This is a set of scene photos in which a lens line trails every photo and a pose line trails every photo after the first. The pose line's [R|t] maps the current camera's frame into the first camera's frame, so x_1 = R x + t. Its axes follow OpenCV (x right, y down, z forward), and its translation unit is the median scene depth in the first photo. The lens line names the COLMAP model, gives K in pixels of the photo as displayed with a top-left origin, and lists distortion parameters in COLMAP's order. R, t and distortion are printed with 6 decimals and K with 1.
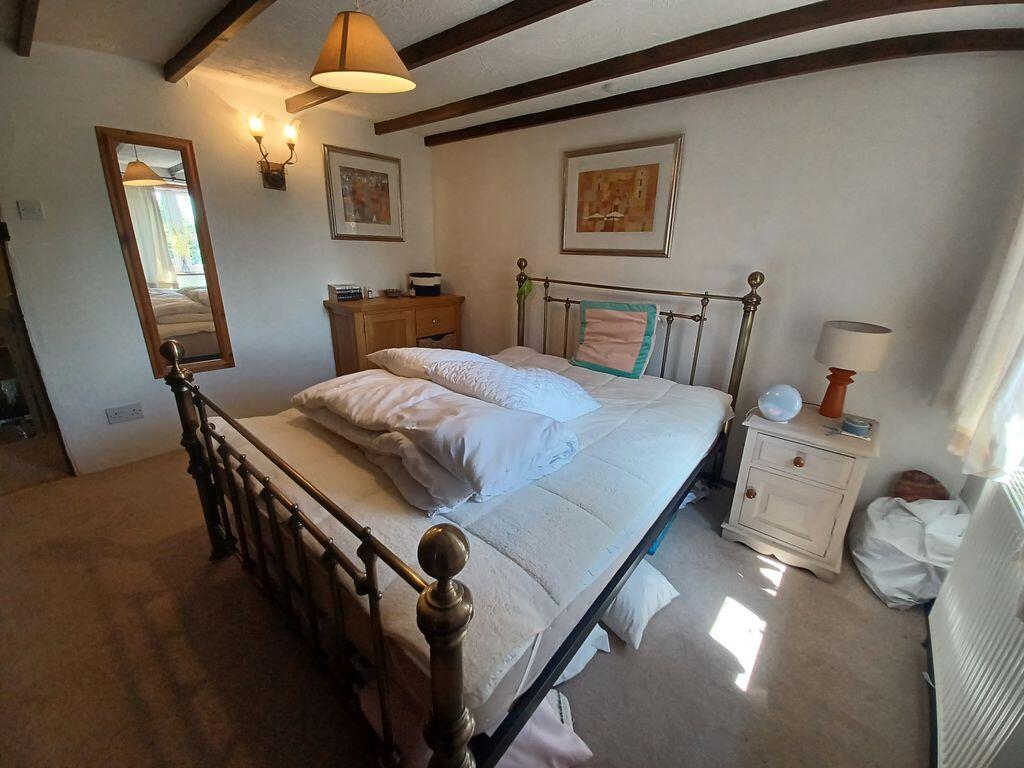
lens RADIAL K [[411.3, 0, 521.4], [0, 411.3, 383.9], [0, 0, 1]] dist [0.001820, -0.000003]
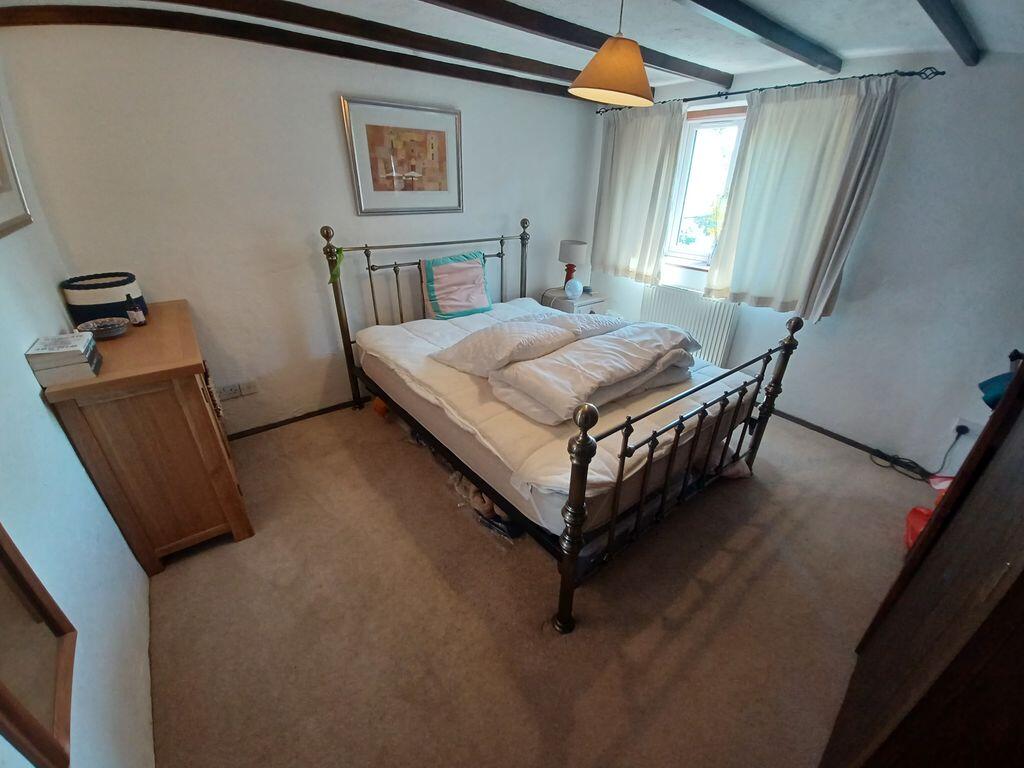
lens RADIAL K [[411.3, 0, 521.4], [0, 411.3, 383.9], [0, 0, 1]] dist [0.001820, -0.000003]
pose [[0.195104, -0.458627, 0.866946, -0.897256], [0.294309, 0.870574, 0.394313, -0.279458], [-0.935583, 0.178218, 0.304831, 0.515385]]
